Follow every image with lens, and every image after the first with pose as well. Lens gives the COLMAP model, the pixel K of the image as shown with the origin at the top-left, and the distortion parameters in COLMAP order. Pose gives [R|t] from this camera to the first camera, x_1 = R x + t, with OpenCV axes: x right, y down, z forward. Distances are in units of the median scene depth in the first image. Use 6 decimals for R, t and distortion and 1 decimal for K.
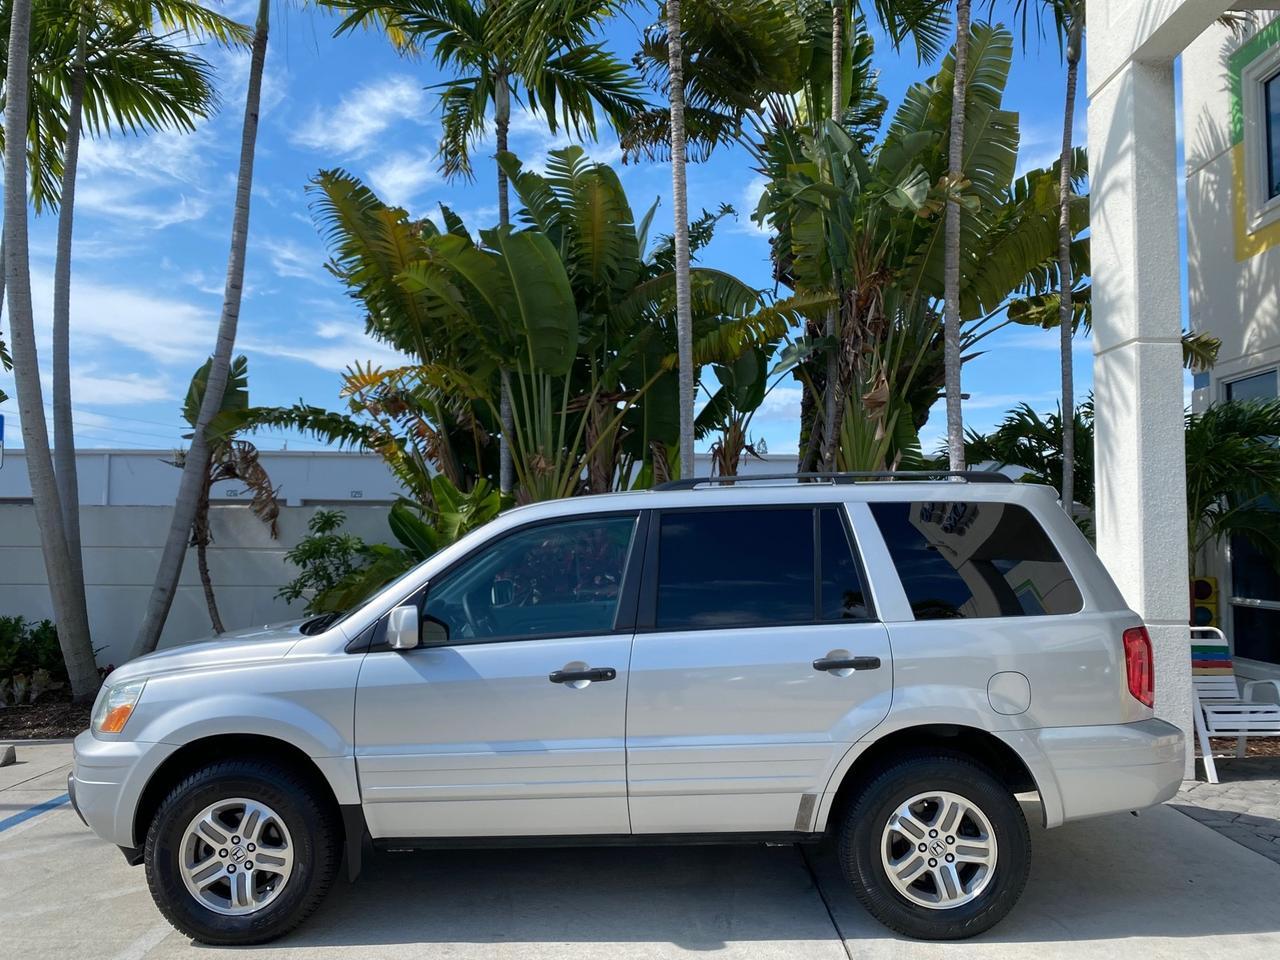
lens RADIAL K [[981.8, 0, 647.2], [0, 981.8, 476.6], [0, 0, 1]] dist [0.017546, -0.019612]
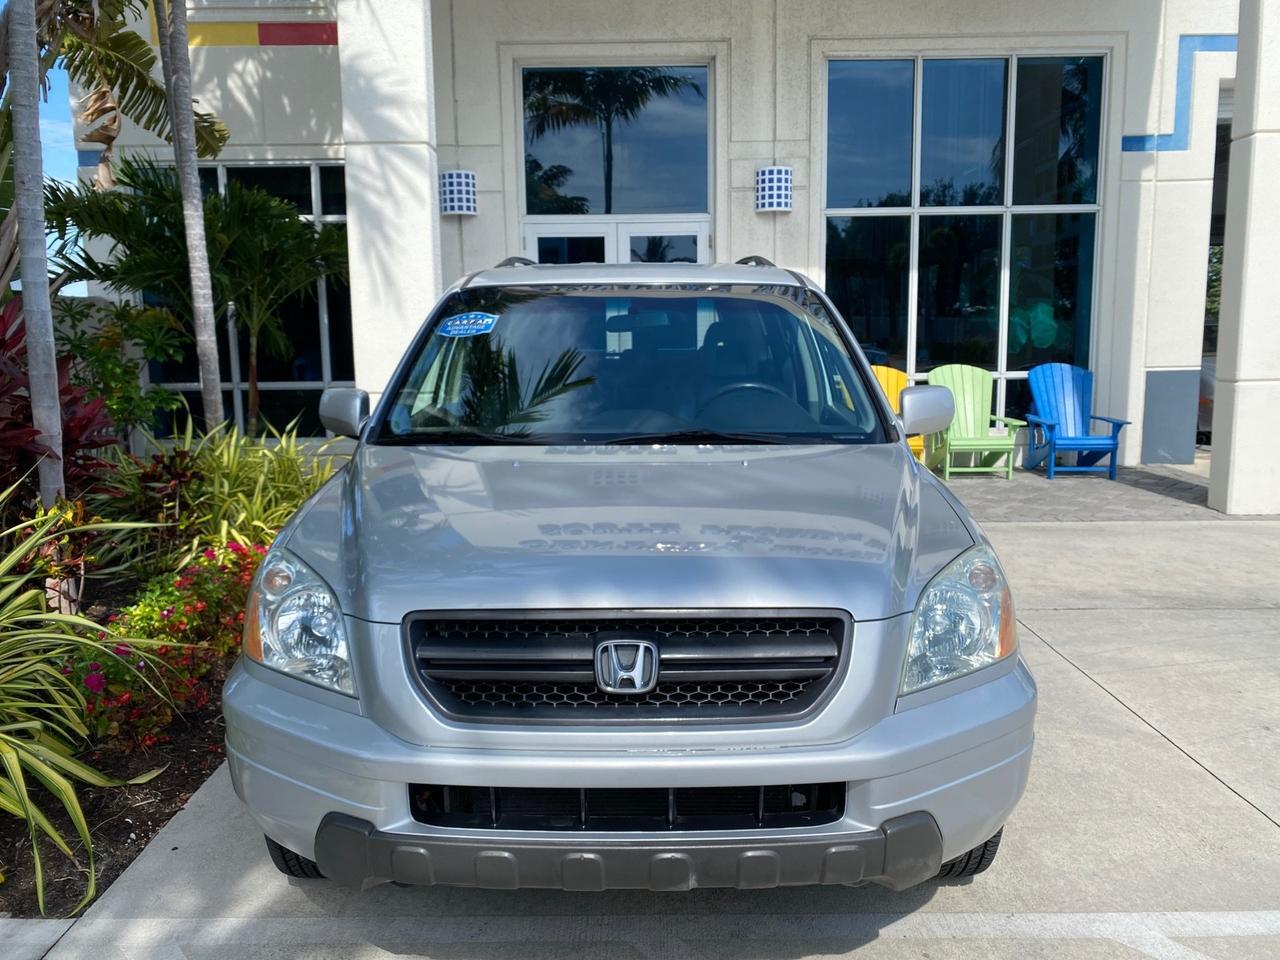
lens RADIAL K [[981.8, 0, 638.6], [0, 981.8, 473.0], [0, 0, 1]] dist [0.017546, -0.019612]
pose [[-0.004638, -0.147491, 0.989053, -0.530797], [-0.054018, 0.987656, 0.147029, 0.044290], [-0.998529, -0.052745, -0.012548, 0.599908]]
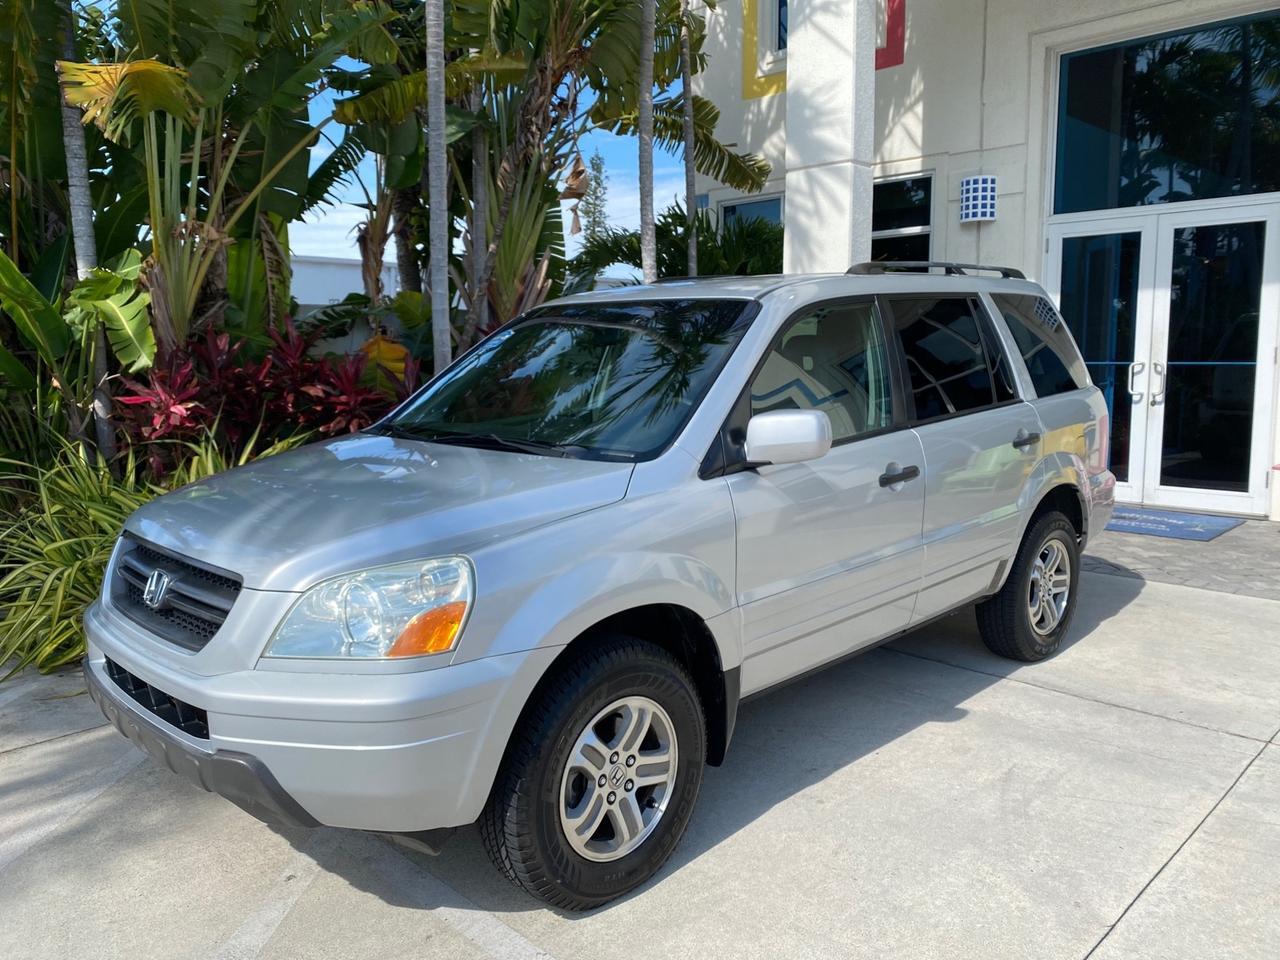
lens RADIAL K [[981.8, 0, 640.0], [0, 981.8, 470.8], [0, 0, 1]] dist [0.017546, -0.019612]
pose [[0.706093, -0.099143, 0.701144, -0.417176], [-0.034413, 0.984176, 0.173821, 0.022415], [-0.707282, -0.146863, 0.691508, 0.256274]]
